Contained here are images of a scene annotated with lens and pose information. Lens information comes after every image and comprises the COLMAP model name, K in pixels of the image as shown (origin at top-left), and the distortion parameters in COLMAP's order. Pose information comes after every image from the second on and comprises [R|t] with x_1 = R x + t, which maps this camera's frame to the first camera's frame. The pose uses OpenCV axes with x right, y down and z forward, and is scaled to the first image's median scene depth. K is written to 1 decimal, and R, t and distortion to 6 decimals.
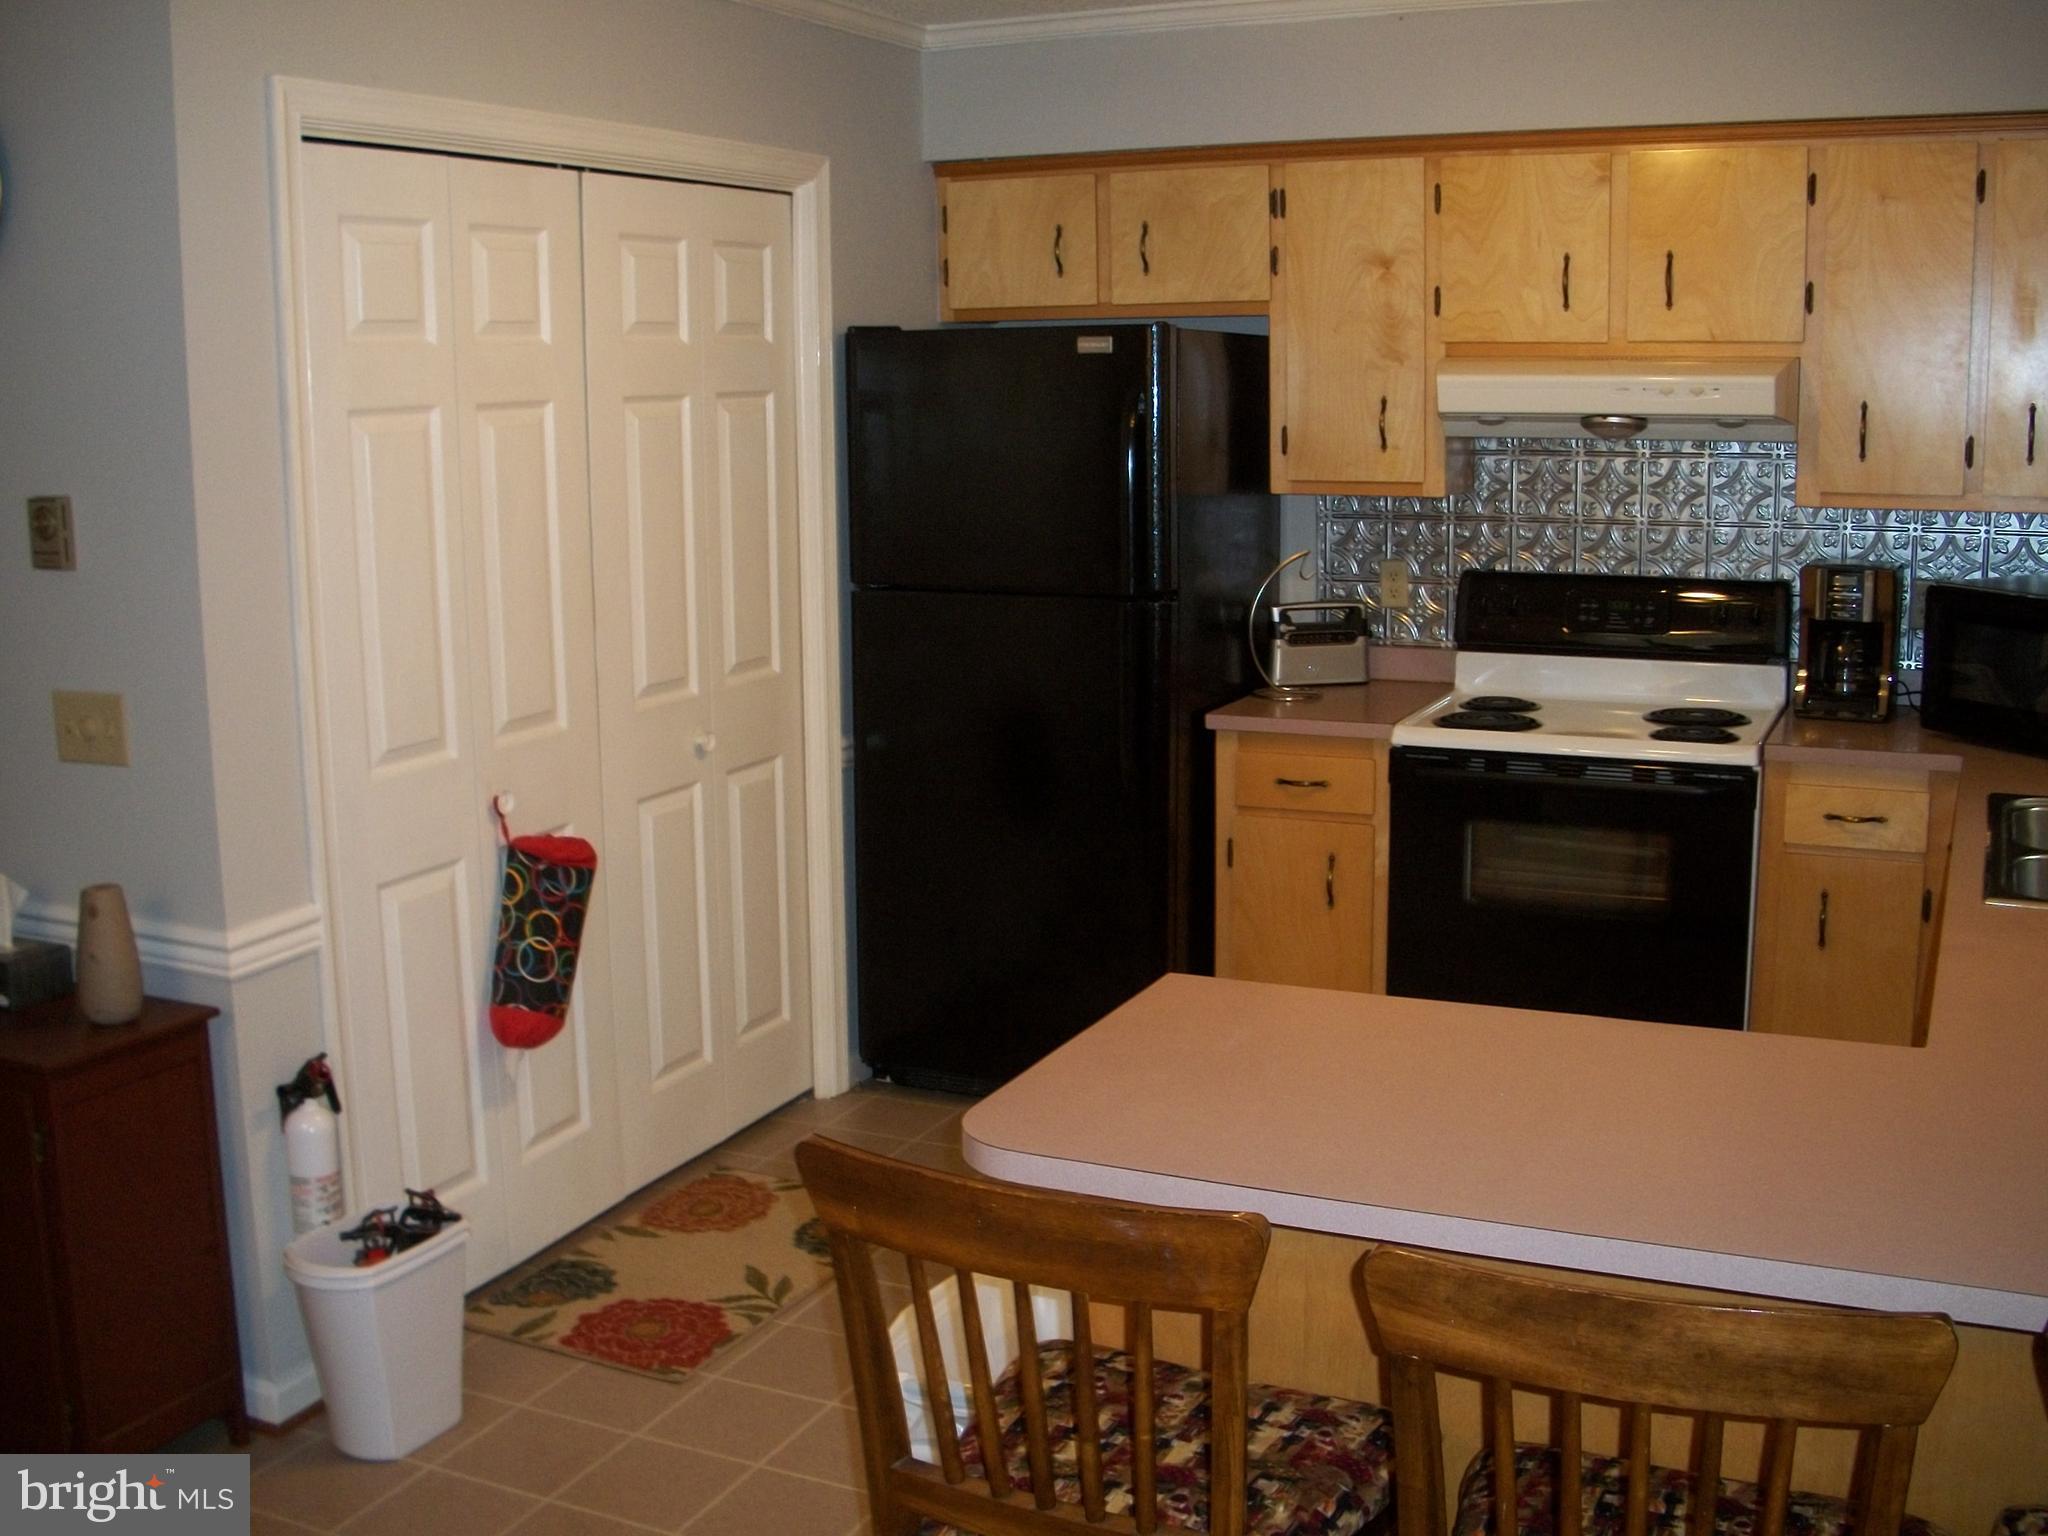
lens RADIAL K [[2147.6, 0, 1028.5], [0, 2147.6, 749.9], [0, 0, 1]] dist [-0.144260, 0.000000]
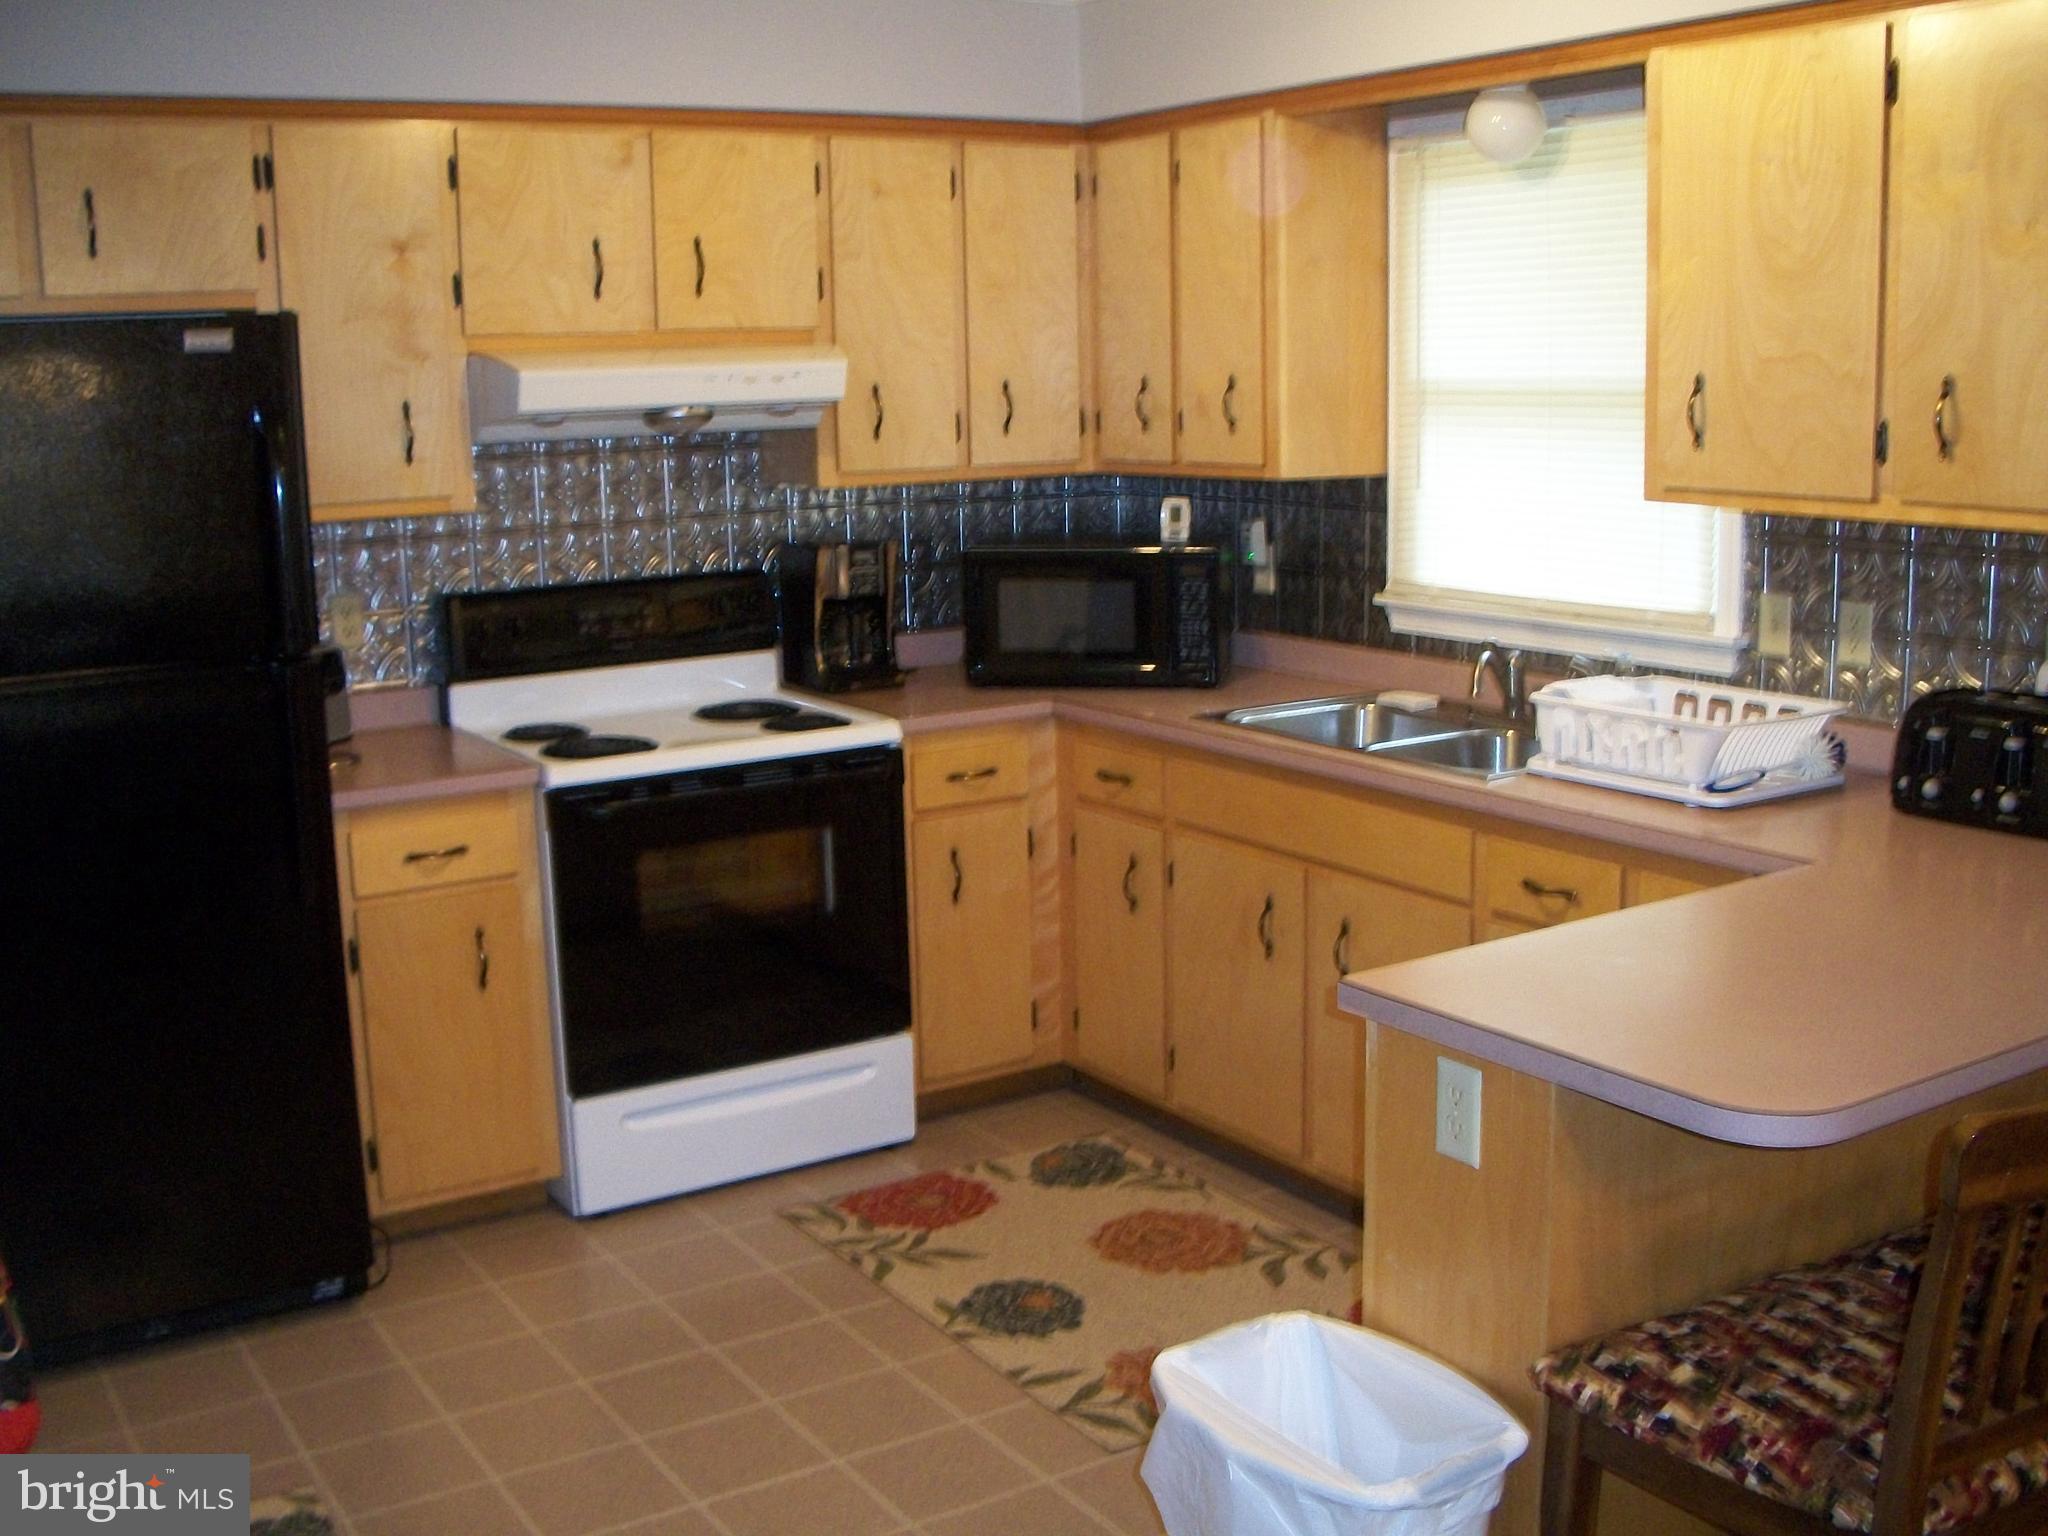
lens RADIAL K [[2147.6, 0, 1053.7], [0, 2147.6, 709.0], [0, 0, 1]] dist [-0.144260, 0.000000]
pose [[0.526071, -0.136981, 0.839337, -0.437711], [0.163213, 0.984859, 0.058433, -0.050331], [-0.834632, 0.106251, 0.540462, 0.334126]]
